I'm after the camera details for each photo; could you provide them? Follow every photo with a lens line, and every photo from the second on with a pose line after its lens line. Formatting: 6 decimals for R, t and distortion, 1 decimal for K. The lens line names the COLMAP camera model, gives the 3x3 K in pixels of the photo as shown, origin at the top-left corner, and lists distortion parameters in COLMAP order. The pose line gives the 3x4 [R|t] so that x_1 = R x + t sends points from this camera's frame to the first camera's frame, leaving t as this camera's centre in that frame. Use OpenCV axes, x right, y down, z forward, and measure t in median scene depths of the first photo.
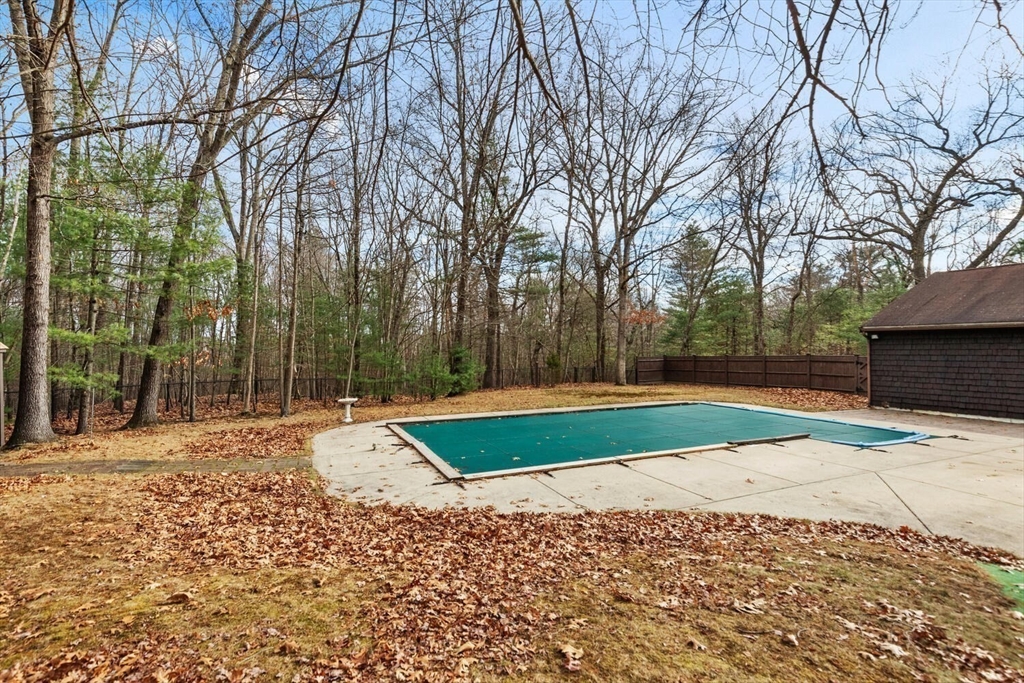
lens RADIAL K [[460.1, 0, 517.5], [0, 460.1, 349.5], [0, 0, 1]] dist [0.001730, -0.000107]
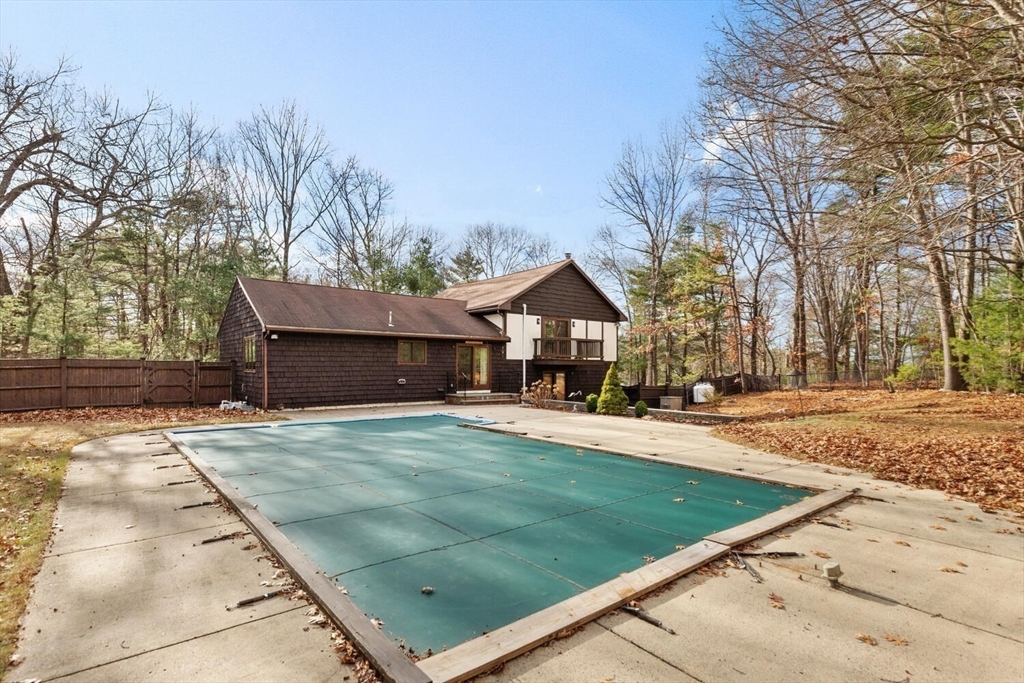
lens RADIAL K [[512.8, 0, 502.9], [0, 512.8, 370.9], [0, 0, 1]] dist [0.000944, -0.000152]
pose [[-0.281529, -0.005189, 0.959539, -0.416451], [0.001008, 0.999983, 0.005703, 0.041968], [-0.959552, 0.002573, -0.281519, 0.947557]]
